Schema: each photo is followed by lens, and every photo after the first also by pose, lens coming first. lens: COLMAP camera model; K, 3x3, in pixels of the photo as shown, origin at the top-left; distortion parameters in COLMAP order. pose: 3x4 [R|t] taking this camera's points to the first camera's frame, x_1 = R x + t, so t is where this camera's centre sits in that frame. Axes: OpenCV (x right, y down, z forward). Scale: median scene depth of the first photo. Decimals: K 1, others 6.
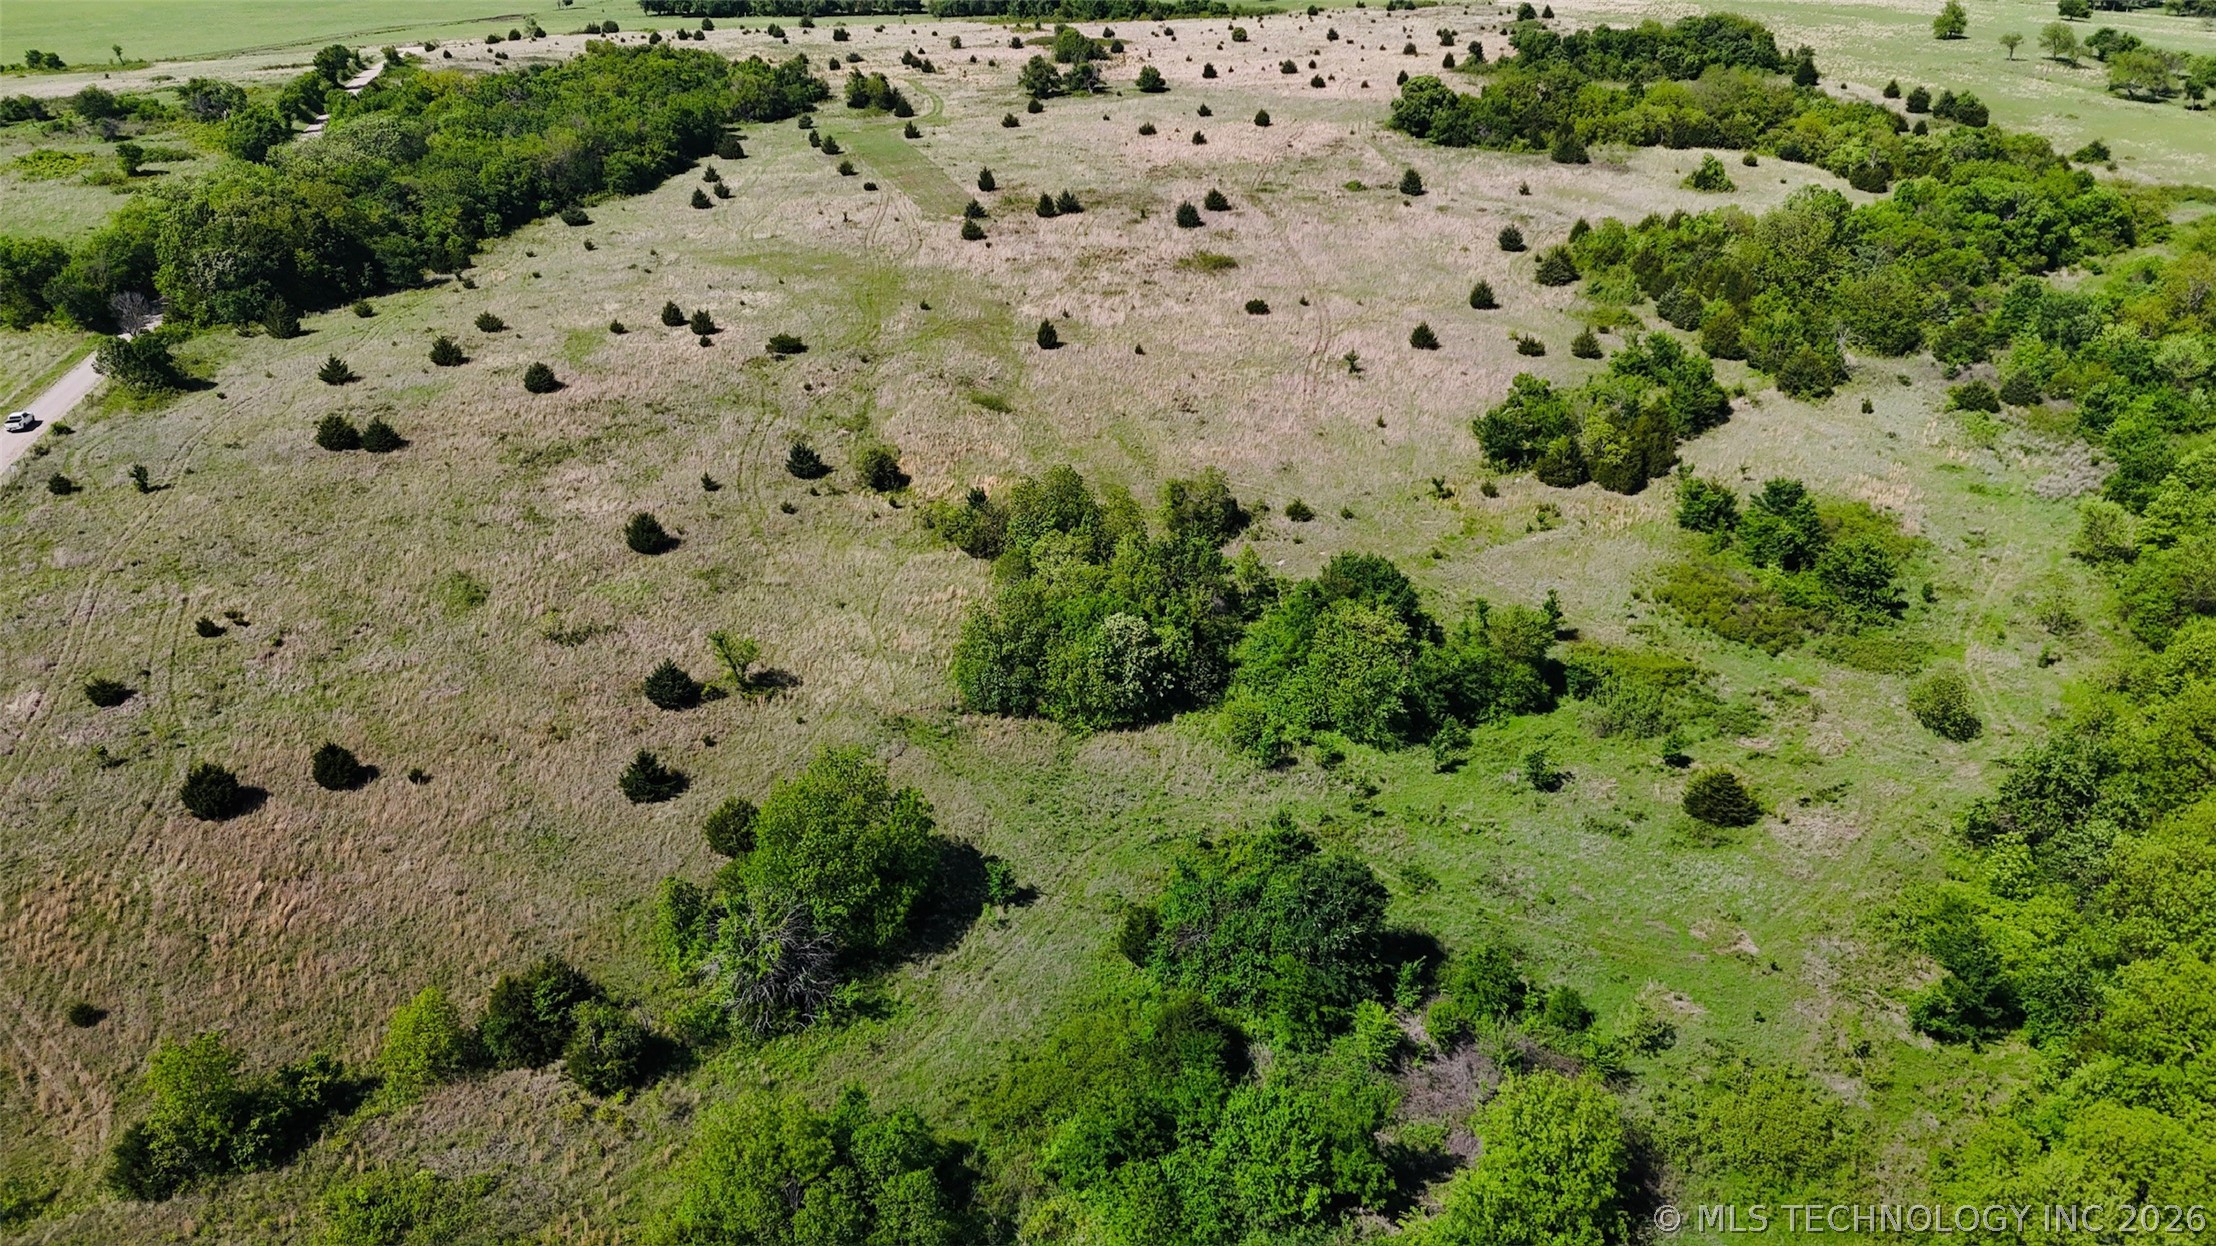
lens RADIAL K [[1636.2, 0, 1106.2], [0, 1636.2, 623.1], [0, 0, 1]] dist [0.071762, -0.063102]
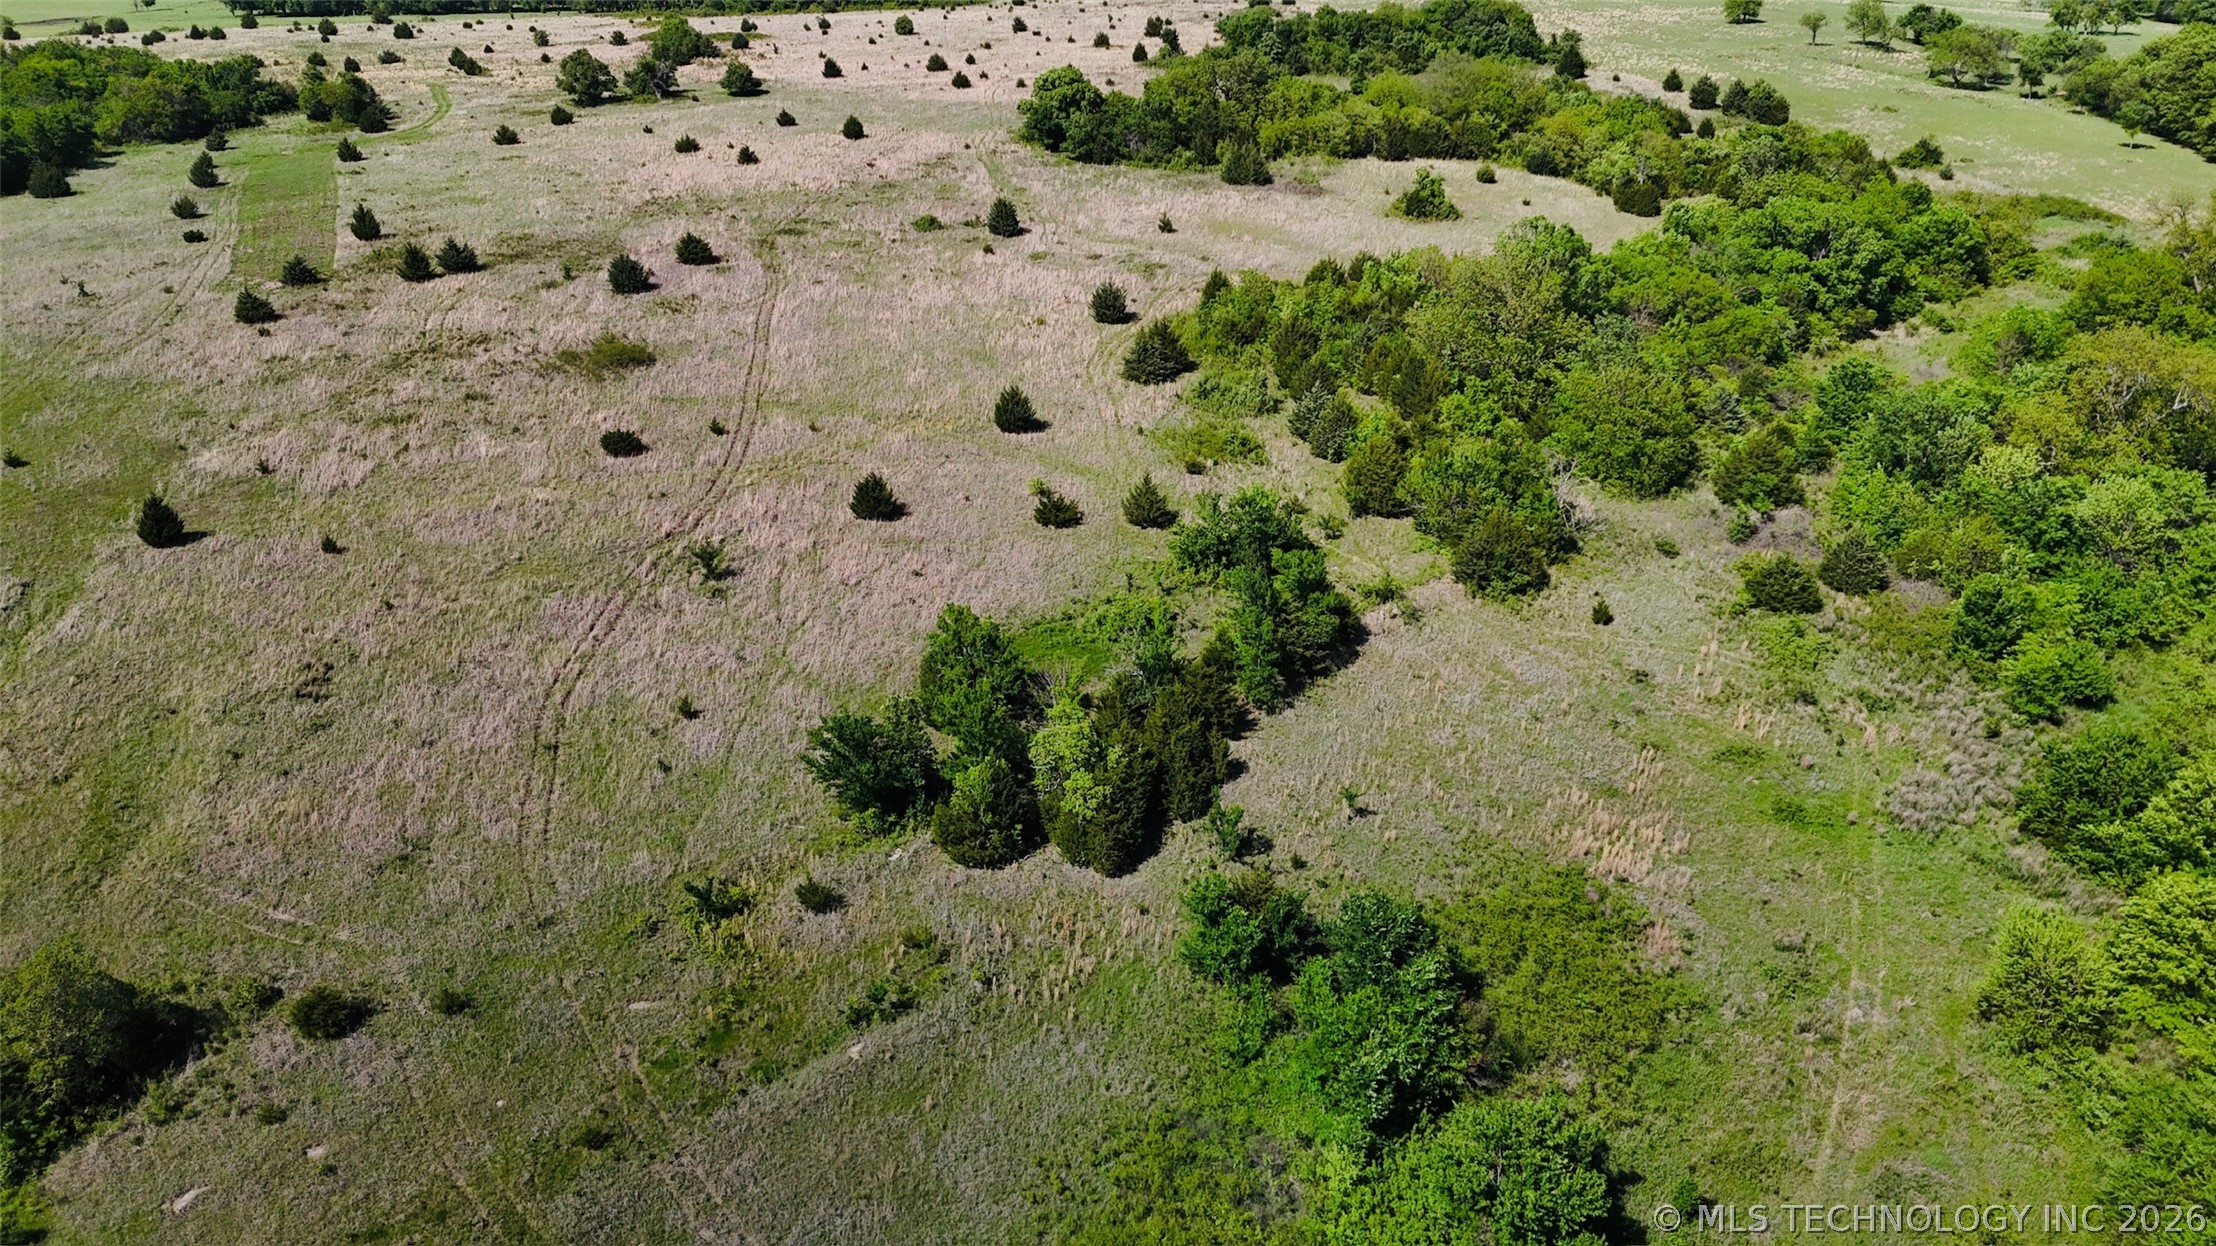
lens RADIAL K [[1636.2, 0, 1106.2], [0, 1636.2, 623.1], [0, 0, 1]] dist [0.071762, -0.063102]
pose [[0.995758, -0.043883, 0.080868, 0.166395], [0.044425, 0.999001, -0.004911, -0.090667], [-0.080571, 0.008483, 0.996713, 0.305549]]
